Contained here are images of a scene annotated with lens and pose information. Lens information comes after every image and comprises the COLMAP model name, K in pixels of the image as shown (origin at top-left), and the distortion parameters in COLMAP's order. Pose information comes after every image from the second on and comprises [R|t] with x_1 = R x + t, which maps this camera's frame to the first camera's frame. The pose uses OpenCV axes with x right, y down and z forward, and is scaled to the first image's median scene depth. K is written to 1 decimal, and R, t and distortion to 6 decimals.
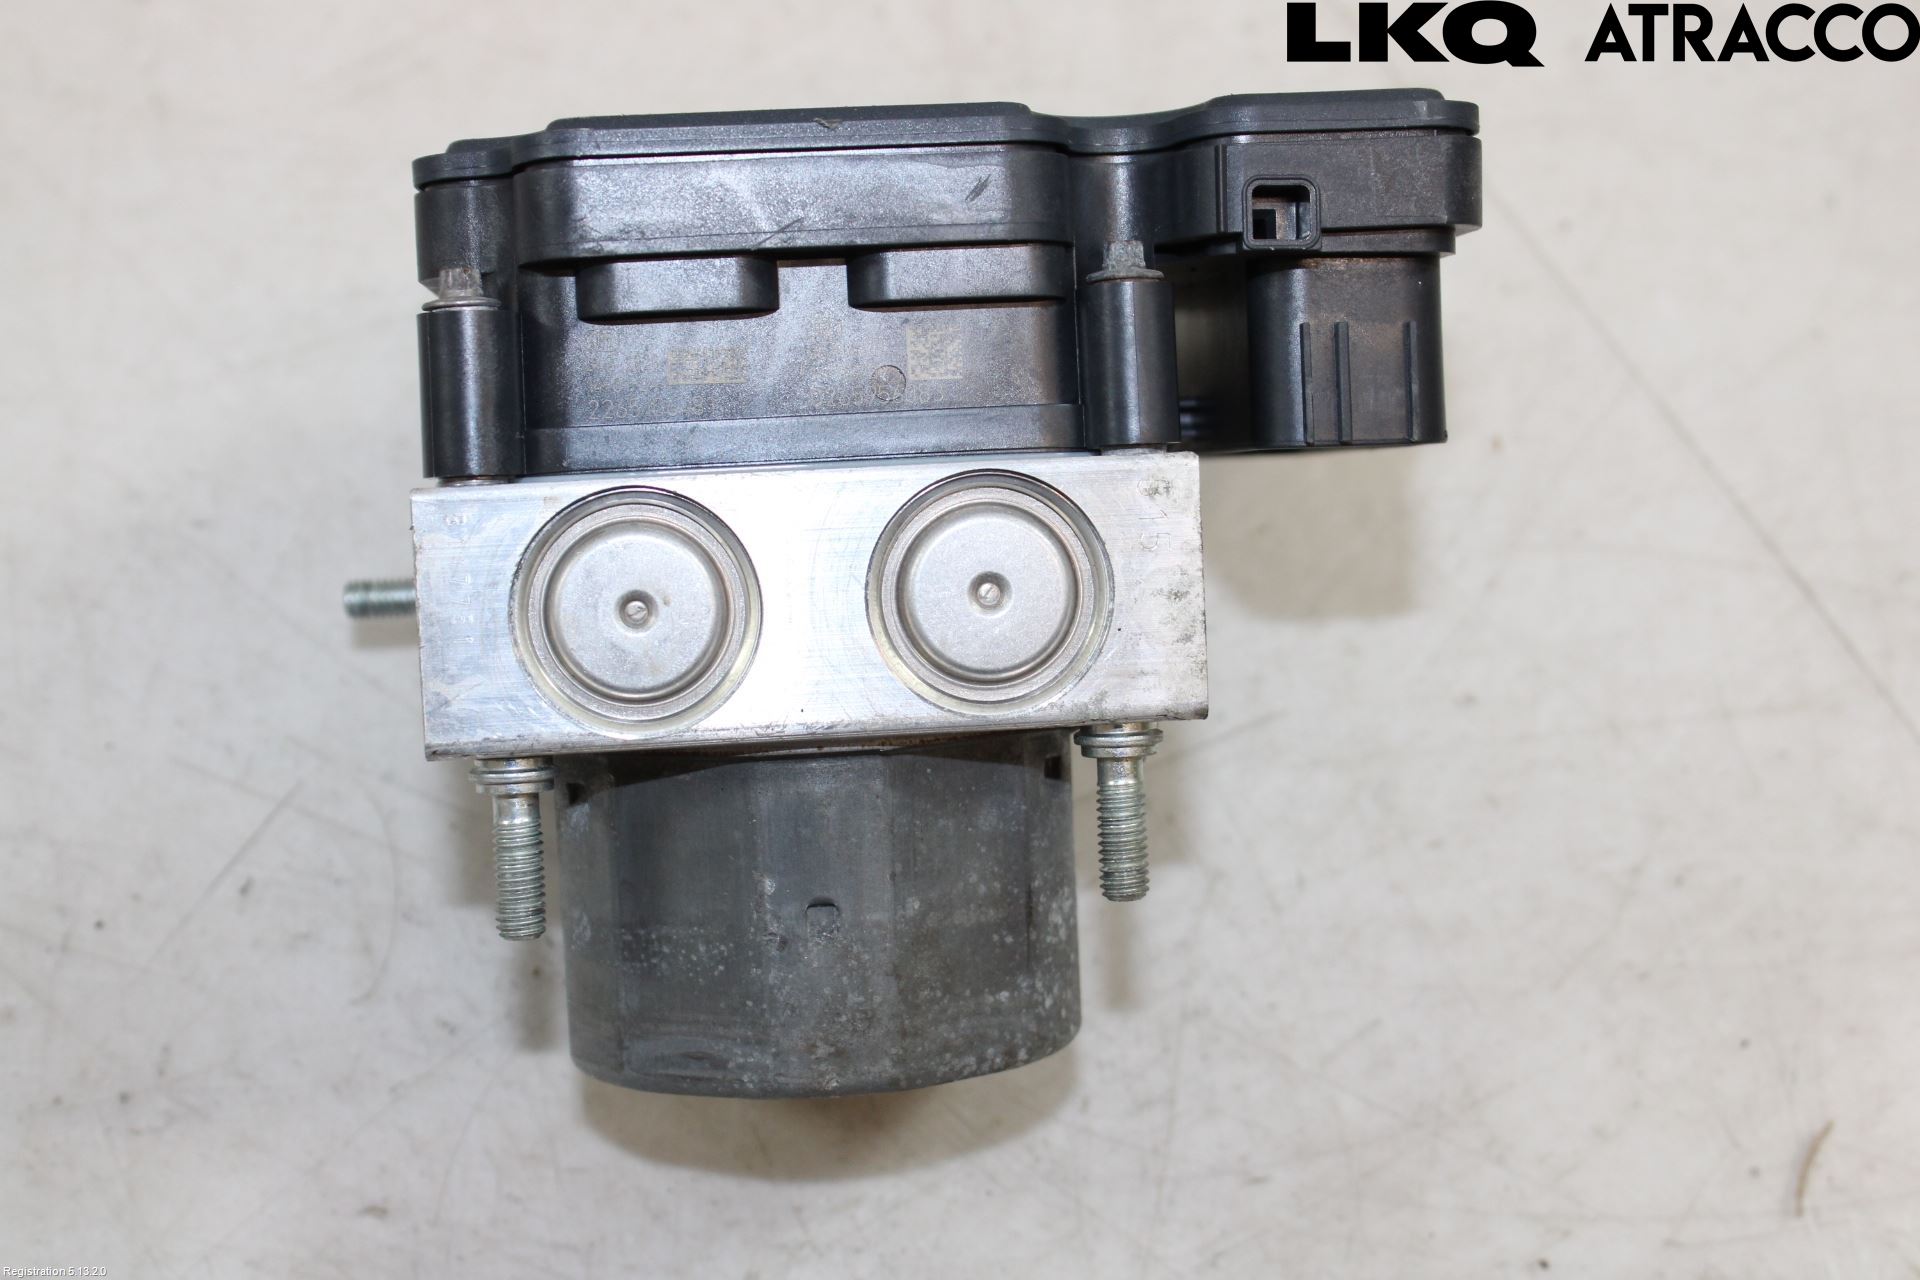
lens RADIAL K [[2773.2, 0, 960.0], [0, 2773.2, 640.0], [0, 0, 1]] dist [-0.027435, 0.093707]
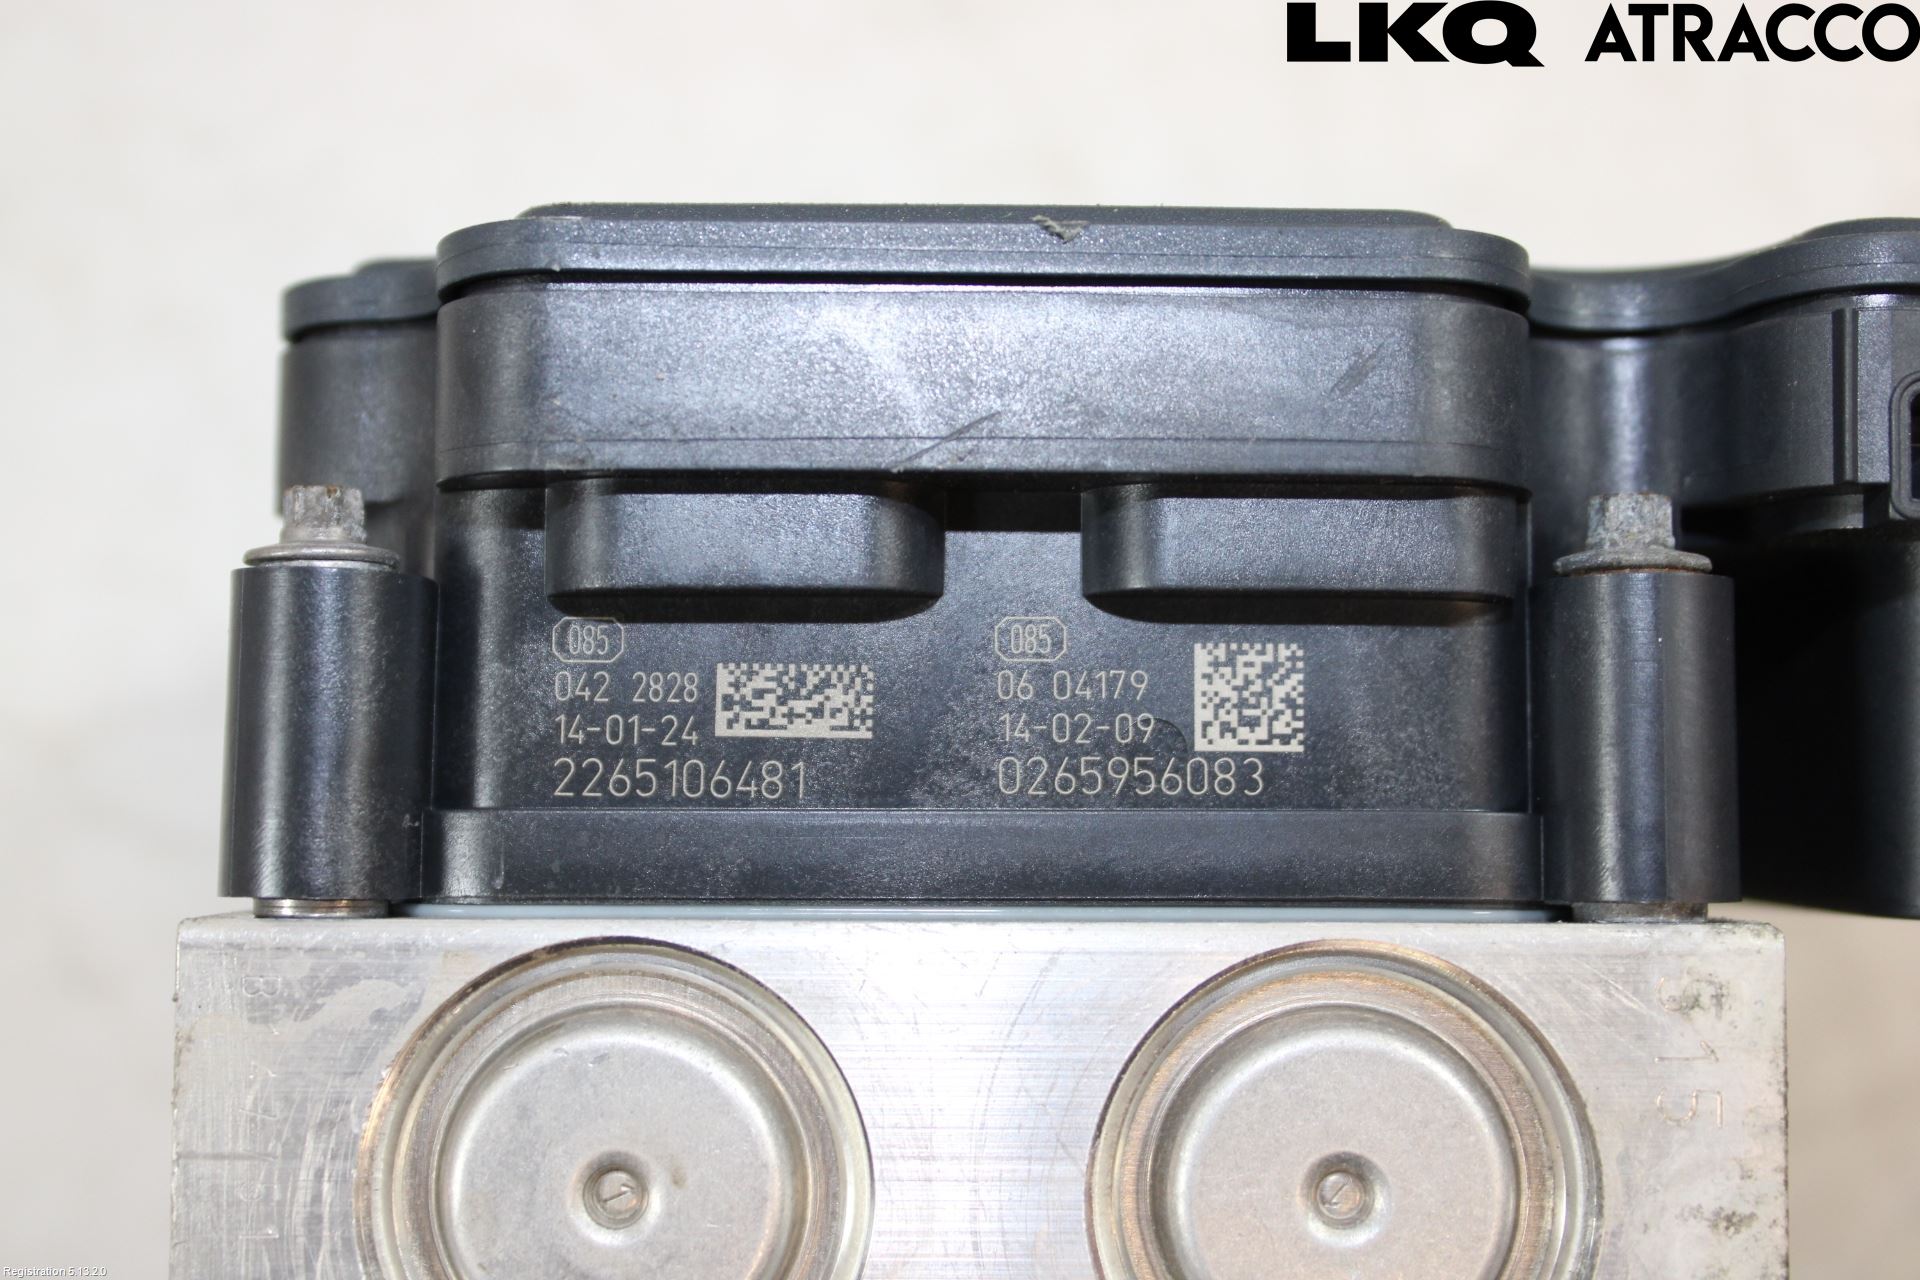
lens RADIAL K [[2773.2, 0, 960.0], [0, 2773.2, 640.0], [0, 0, 1]] dist [-0.027435, 0.093707]
pose [[0.995815, 0.047236, -0.078245, -0.022606], [-0.055991, 0.991928, -0.113772, -0.054470], [0.072239, 0.117677, 0.990421, 0.504239]]
